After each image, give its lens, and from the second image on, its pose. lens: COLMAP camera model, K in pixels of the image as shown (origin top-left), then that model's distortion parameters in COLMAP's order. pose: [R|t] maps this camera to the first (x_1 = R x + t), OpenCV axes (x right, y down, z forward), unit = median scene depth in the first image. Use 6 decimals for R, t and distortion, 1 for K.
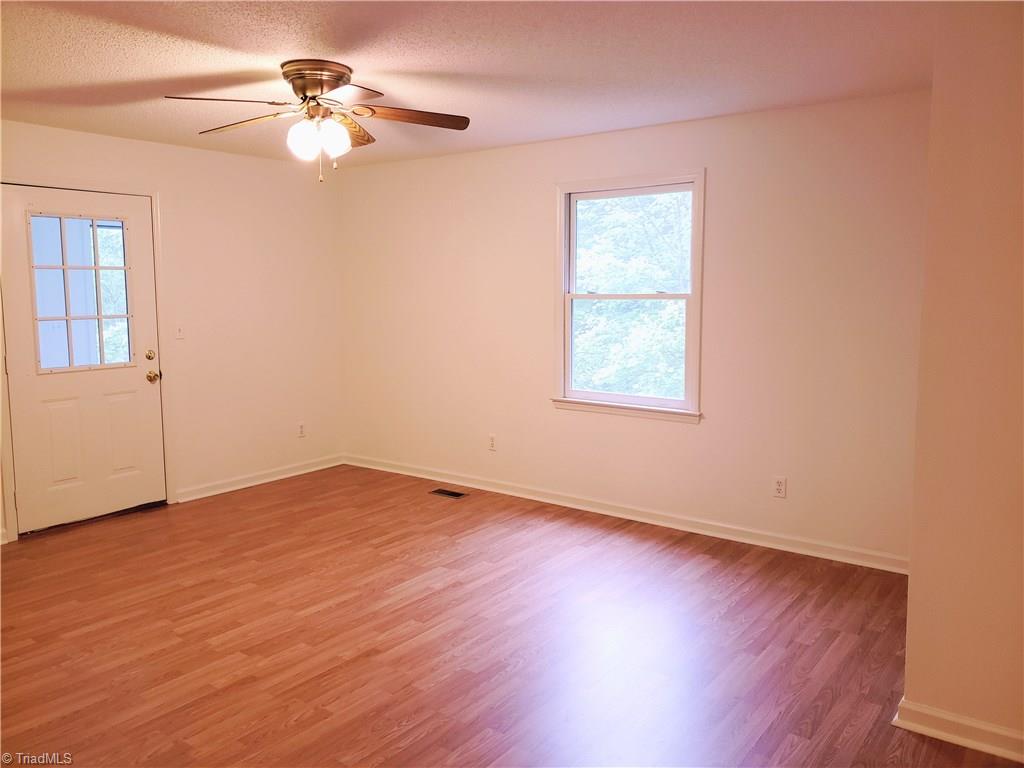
lens RADIAL K [[801.0, 0, 512.9], [0, 801.0, 382.3], [0, 0, 1]] dist [0.003169, -0.011924]
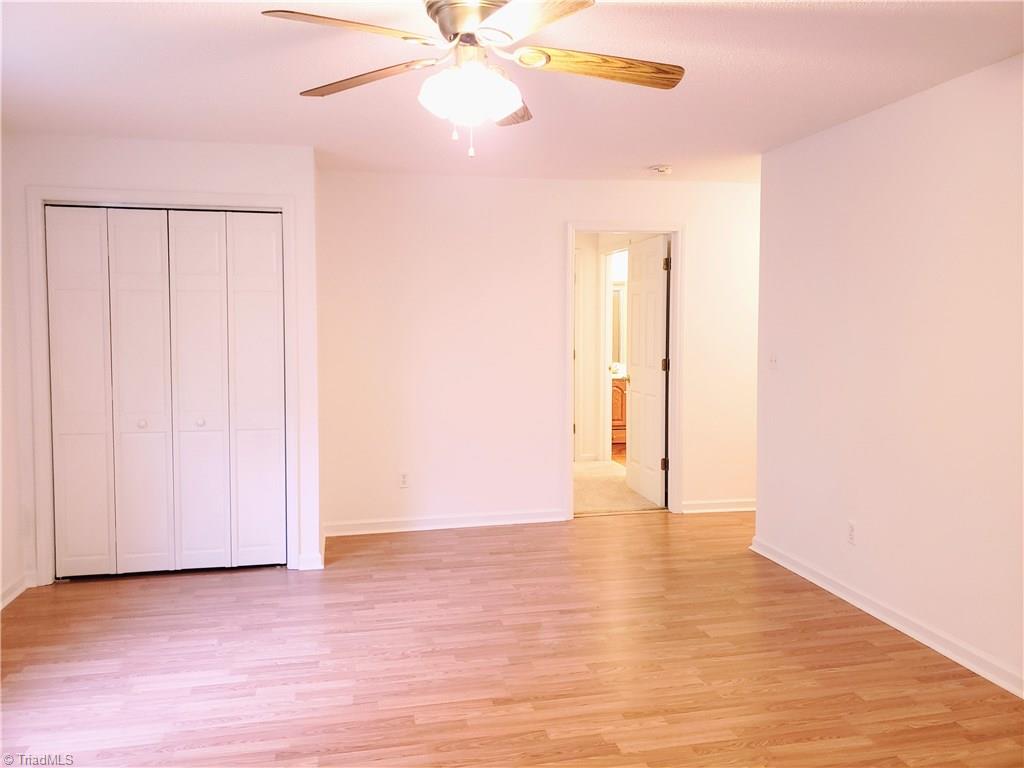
lens RADIAL K [[801.0, 0, 509.5], [0, 801.0, 379.9], [0, 0, 1]] dist [0.003169, -0.011924]
pose [[-0.754937, -0.047771, 0.654055, -0.622087], [0.079883, 0.983218, 0.164017, -0.146766], [-0.650914, 0.176071, -0.738451, 1.298266]]
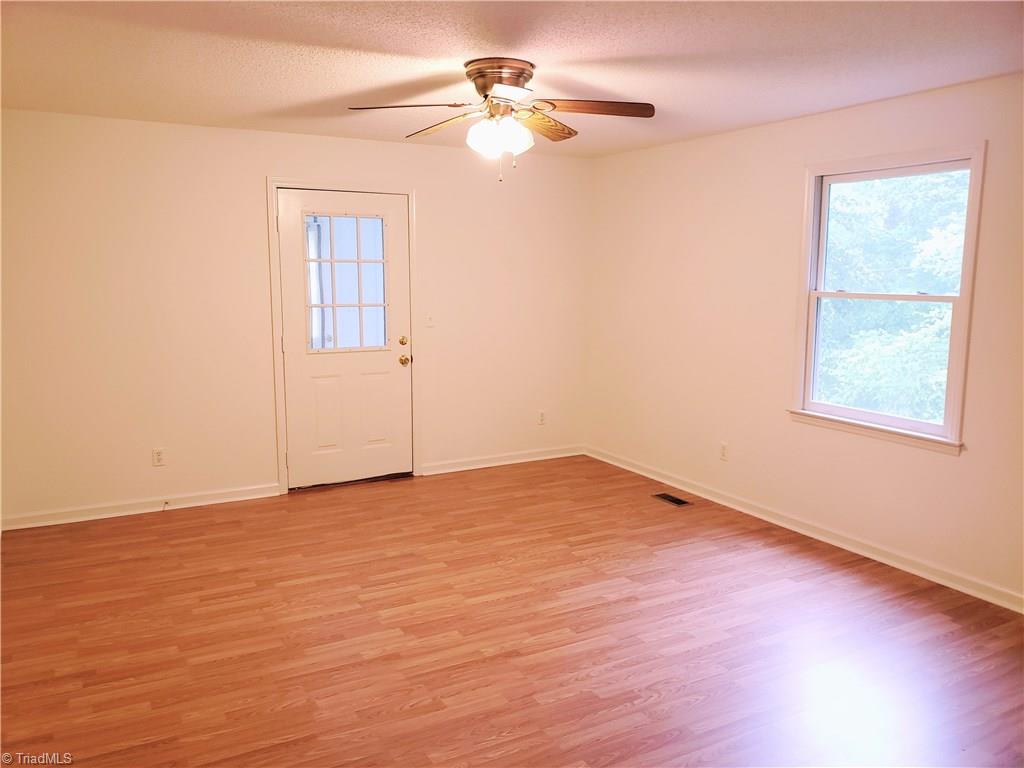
lens RADIAL K [[801.0, 0, 493.0], [0, 801.0, 398.3], [0, 0, 1]] dist [0.003169, -0.011924]
pose [[0.907134, 0.074913, -0.414121, 0.155655], [-0.056787, 0.996819, 0.055928, -0.029770], [0.416993, -0.027218, 0.908502, 0.068453]]
